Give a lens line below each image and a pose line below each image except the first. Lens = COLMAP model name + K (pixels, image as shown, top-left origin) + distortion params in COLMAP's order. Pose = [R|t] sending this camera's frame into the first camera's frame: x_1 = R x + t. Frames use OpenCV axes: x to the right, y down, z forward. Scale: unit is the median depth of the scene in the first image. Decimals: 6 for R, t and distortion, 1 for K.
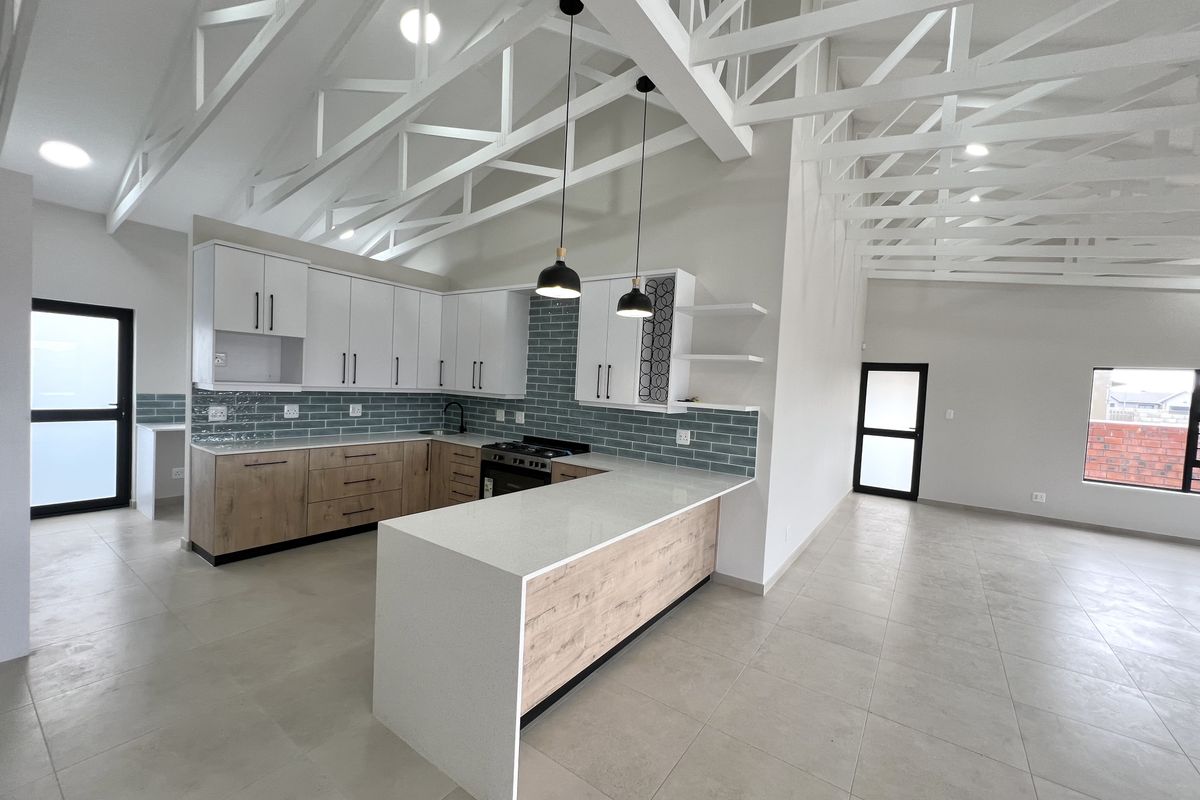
lens RADIAL K [[480.5, 0, 597.3], [0, 480.5, 403.5], [0, 0, 1]] dist [-0.000876, 0.000038]
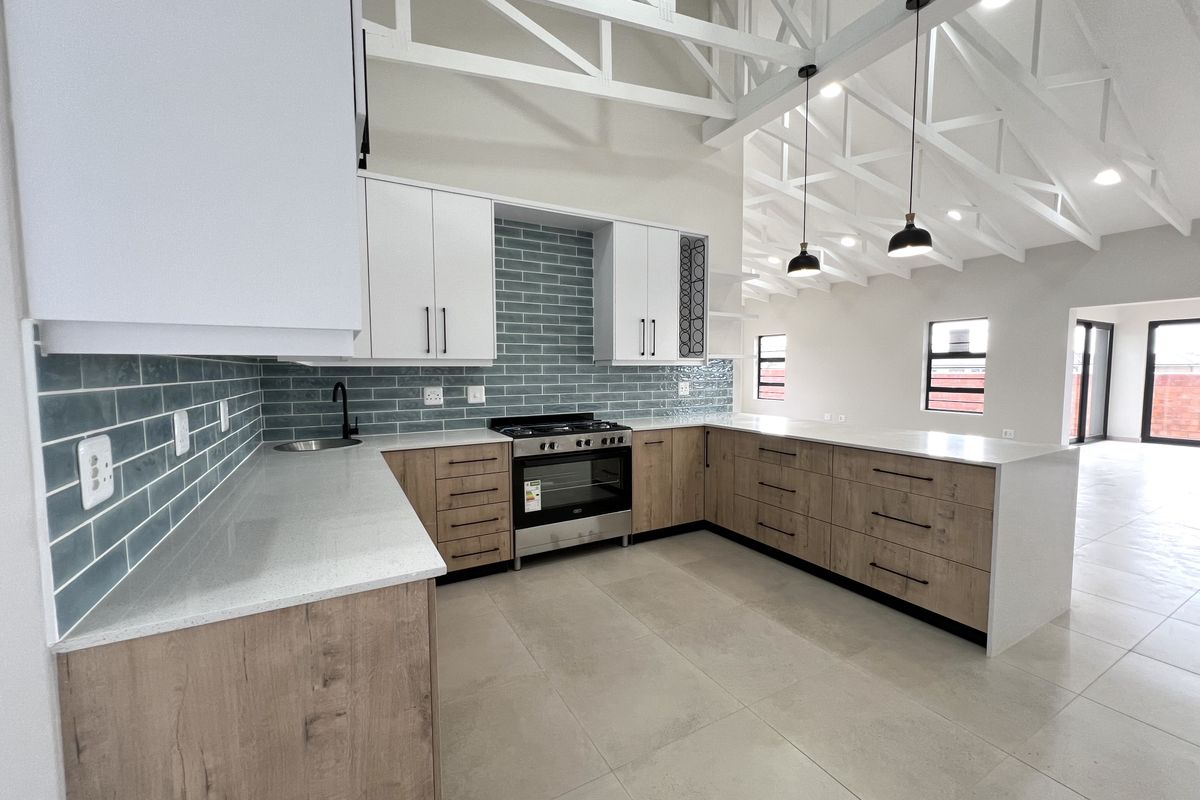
lens RADIAL K [[480.5, 0, 597.3], [0, 480.5, 403.5], [0, 0, 1]] dist [-0.000876, 0.000038]
pose [[0.427259, -0.116776, 0.896556, -0.750664], [0.068176, 0.992962, 0.096843, -0.013182], [-0.901555, 0.019746, 0.432214, 0.590911]]
